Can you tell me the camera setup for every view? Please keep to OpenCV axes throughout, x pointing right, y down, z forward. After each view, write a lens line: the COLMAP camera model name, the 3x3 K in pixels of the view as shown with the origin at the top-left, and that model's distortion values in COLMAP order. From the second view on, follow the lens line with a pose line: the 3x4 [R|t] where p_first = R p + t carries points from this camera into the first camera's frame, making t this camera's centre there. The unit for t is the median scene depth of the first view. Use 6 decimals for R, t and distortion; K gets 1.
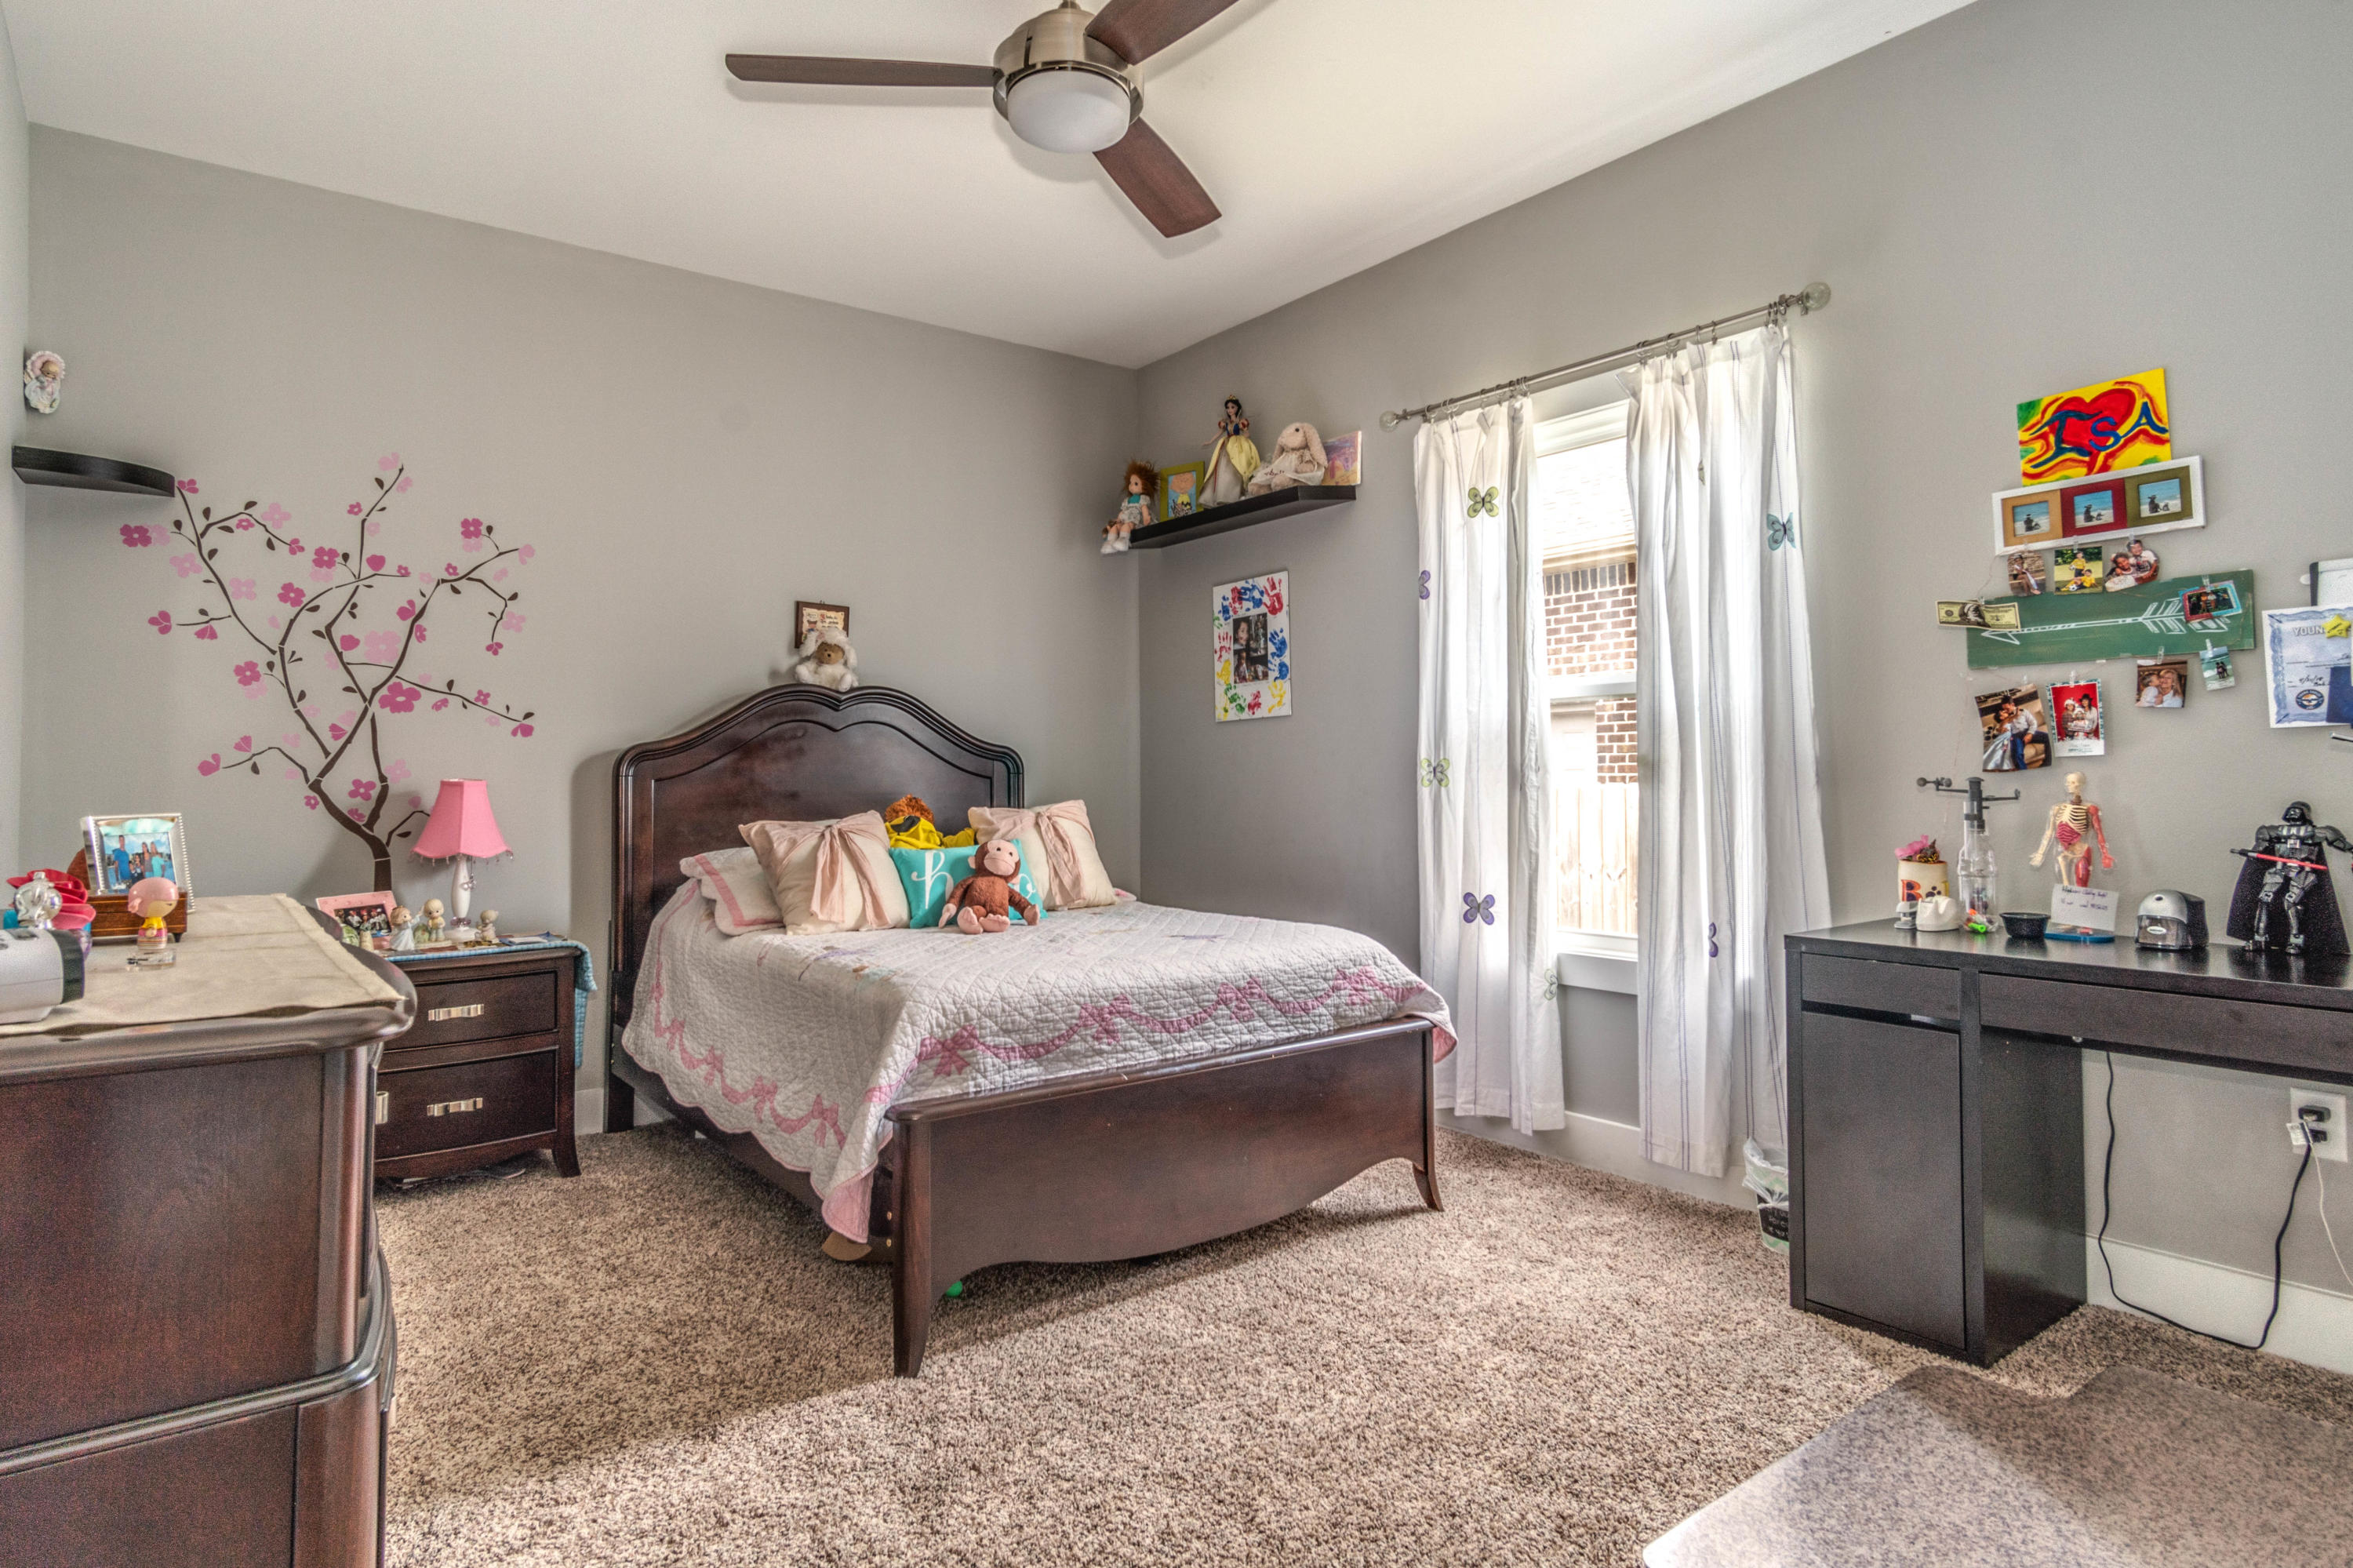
lens RADIAL K [[1253.9, 0, 1076.2], [0, 1253.9, 739.6], [0, 0, 1]] dist [-0.000659, 0.005489]
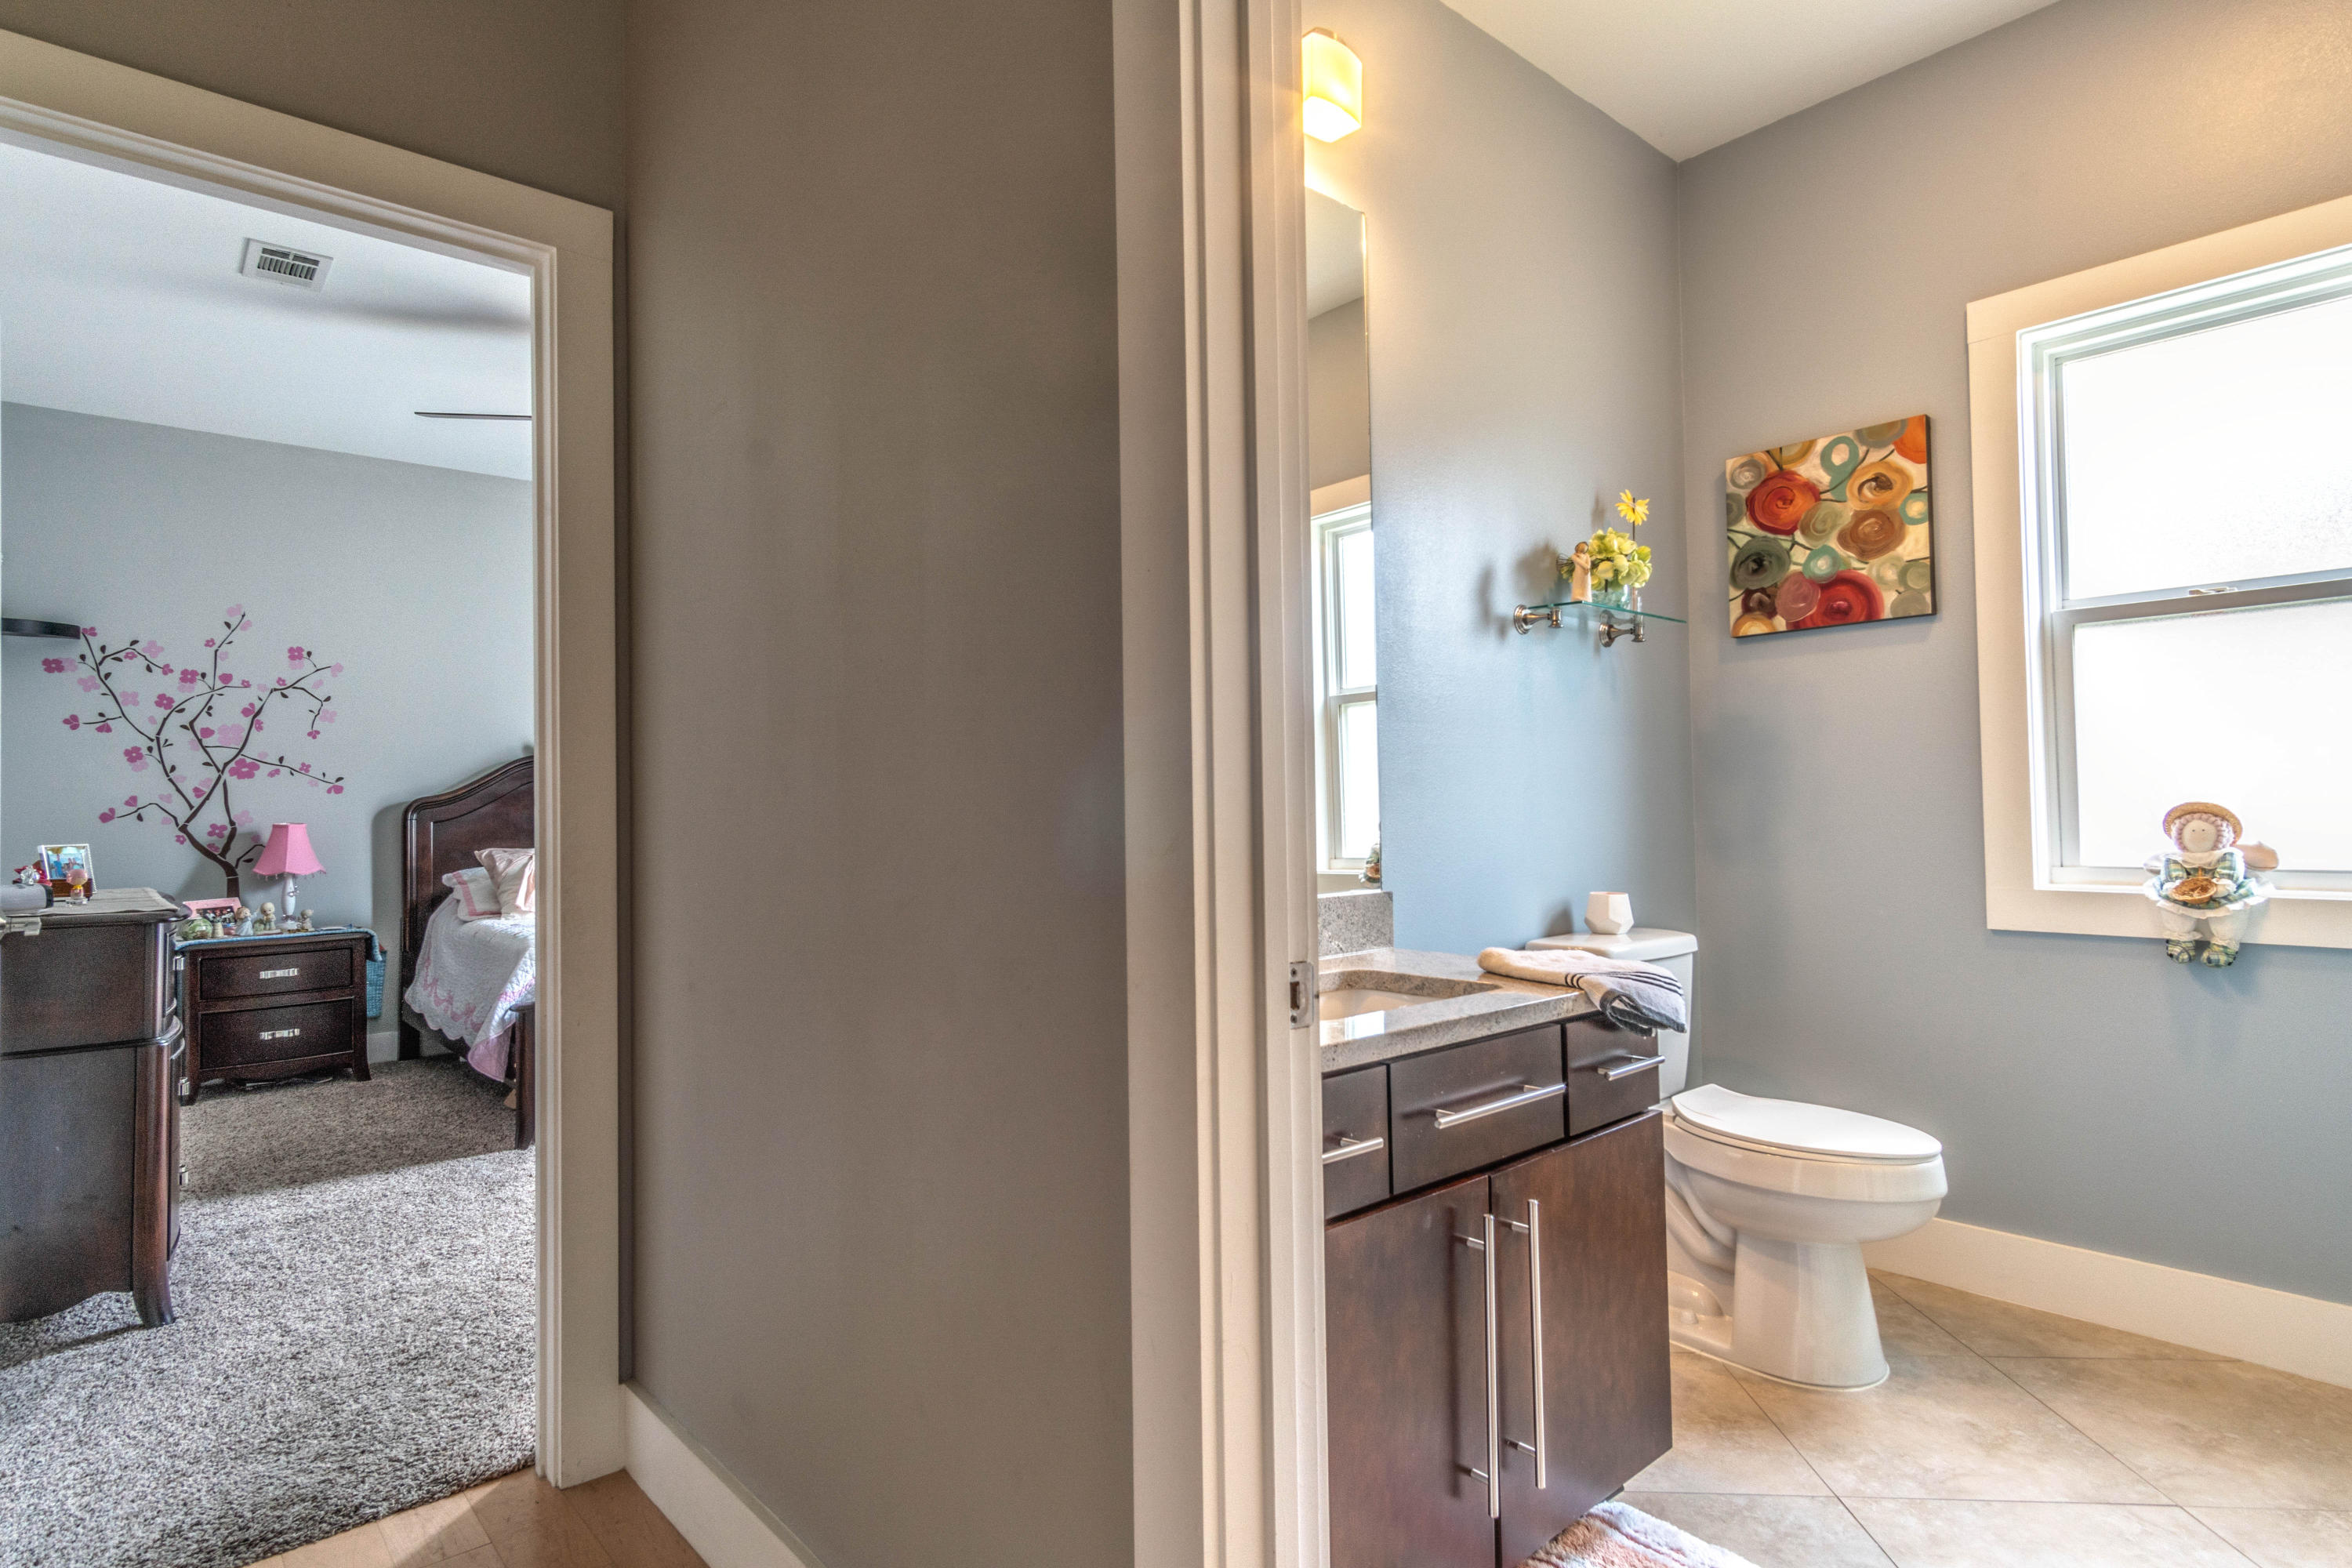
lens RADIAL K [[1253.3, 0, 1155.8], [0, 1253.3, 785.0], [0, 0, 1]] dist [-0.000659, 0.005489]
pose [[0.996233, -0.005792, 0.086528, 0.424805], [0.004920, 0.999935, 0.010287, -0.025045], [-0.086582, -0.009822, 0.996196, -0.599418]]
